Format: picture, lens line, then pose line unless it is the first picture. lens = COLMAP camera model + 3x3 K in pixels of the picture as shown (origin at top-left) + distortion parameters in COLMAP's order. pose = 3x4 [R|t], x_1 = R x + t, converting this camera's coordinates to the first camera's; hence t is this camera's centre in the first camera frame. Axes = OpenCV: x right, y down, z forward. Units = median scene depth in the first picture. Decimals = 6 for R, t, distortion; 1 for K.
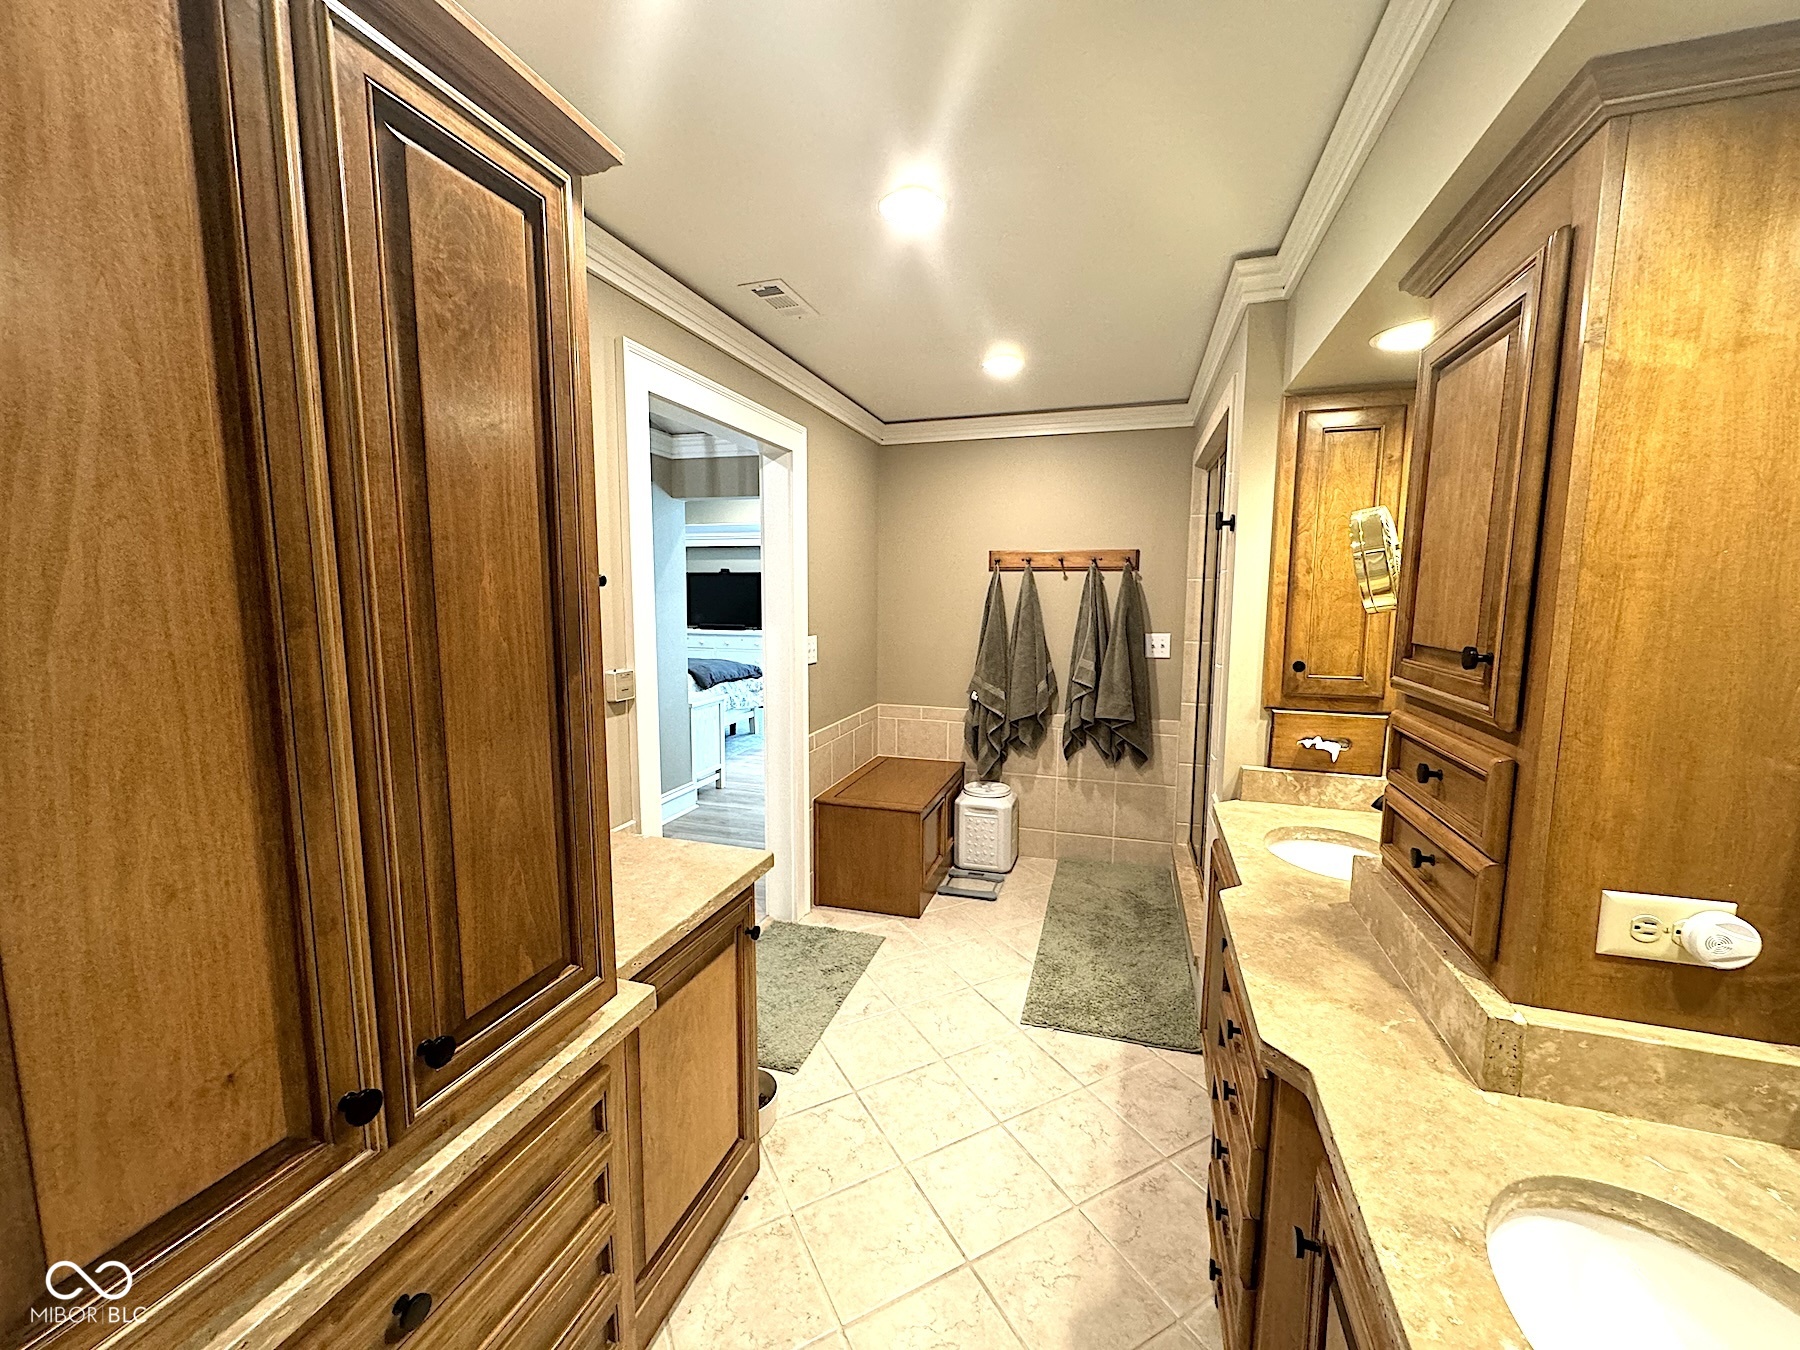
lens RADIAL K [[721.8, 0, 900.0], [0, 721.8, 675.0], [0, 0, 1]] dist [0.000175, -0.000070]
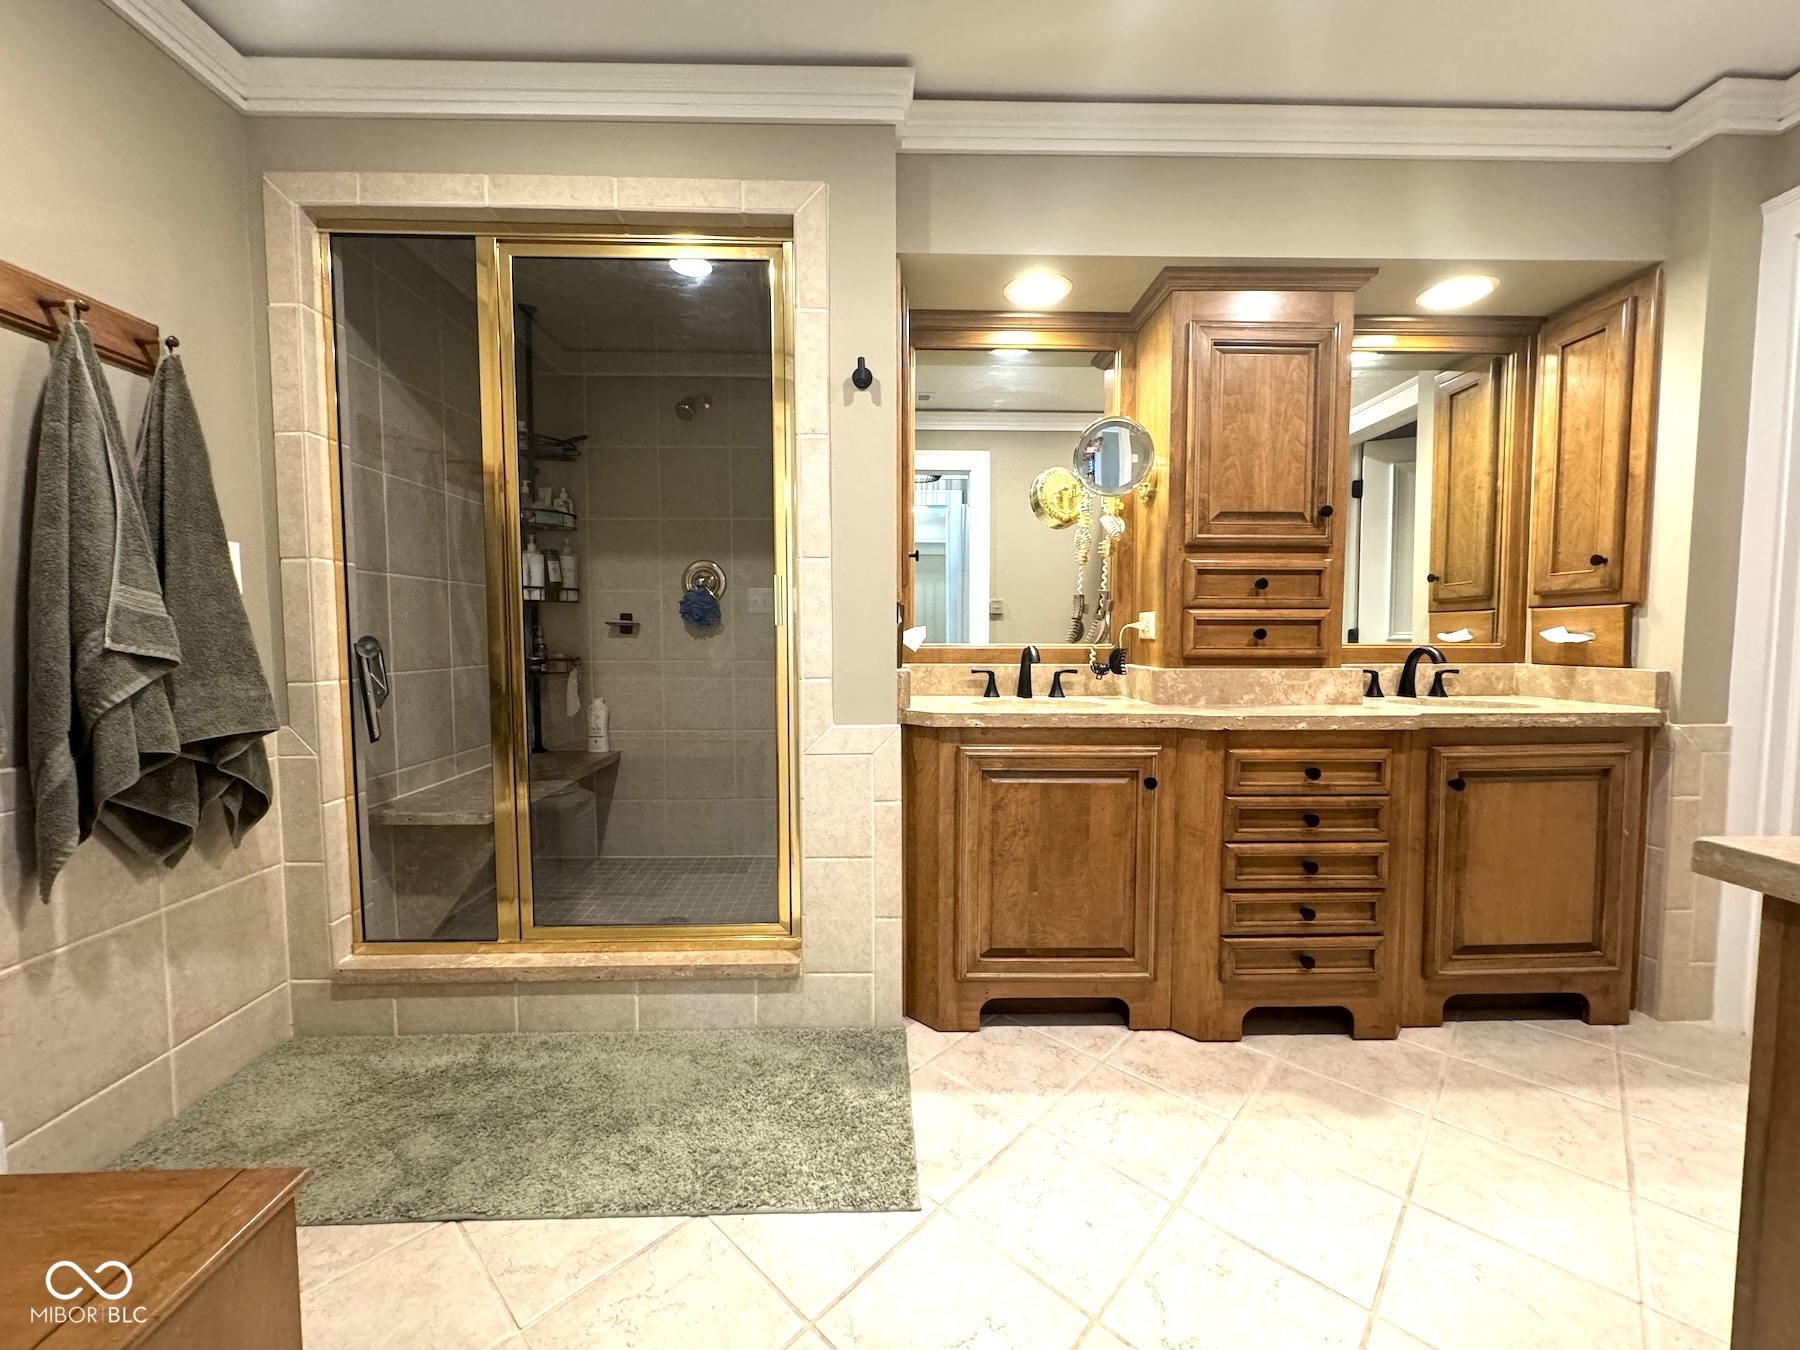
lens RADIAL K [[721.8, 0, 900.0], [0, 721.8, 675.0], [0, 0, 1]] dist [0.000175, -0.000070]
pose [[-0.319439, -0.060534, 0.945671, -0.307415], [0.112211, 0.988520, 0.101181, 0.041325], [-0.940940, 0.138436, -0.308979, 1.131572]]
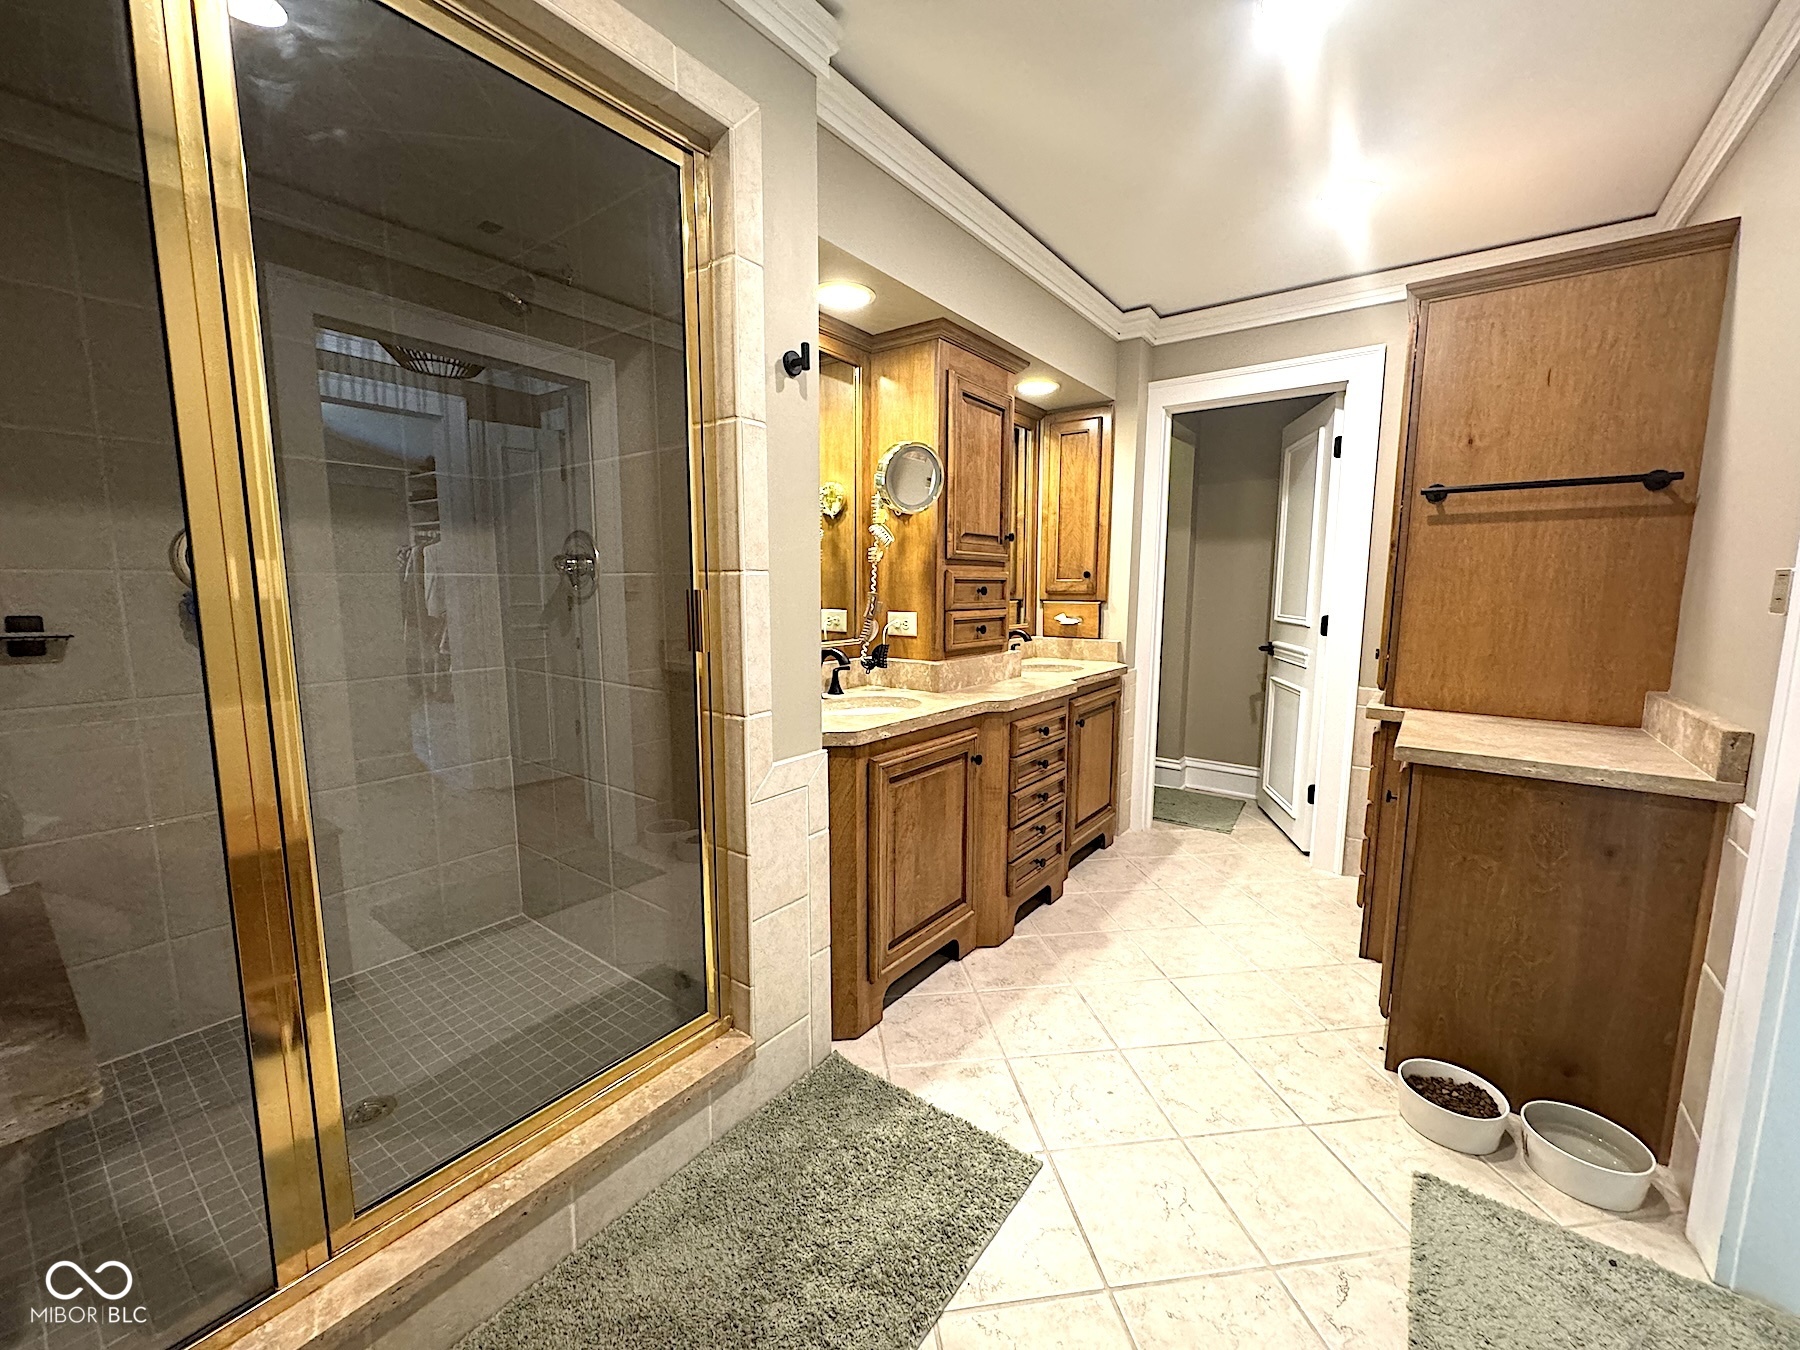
lens RADIAL K [[721.8, 0, 900.0], [0, 721.8, 675.0], [0, 0, 1]] dist [0.000175, -0.000070]
pose [[-0.943100, -0.051943, 0.328428, 0.103599], [0.030474, 0.970065, 0.240928, -0.070631], [-0.331111, 0.237227, -0.913285, 1.513512]]
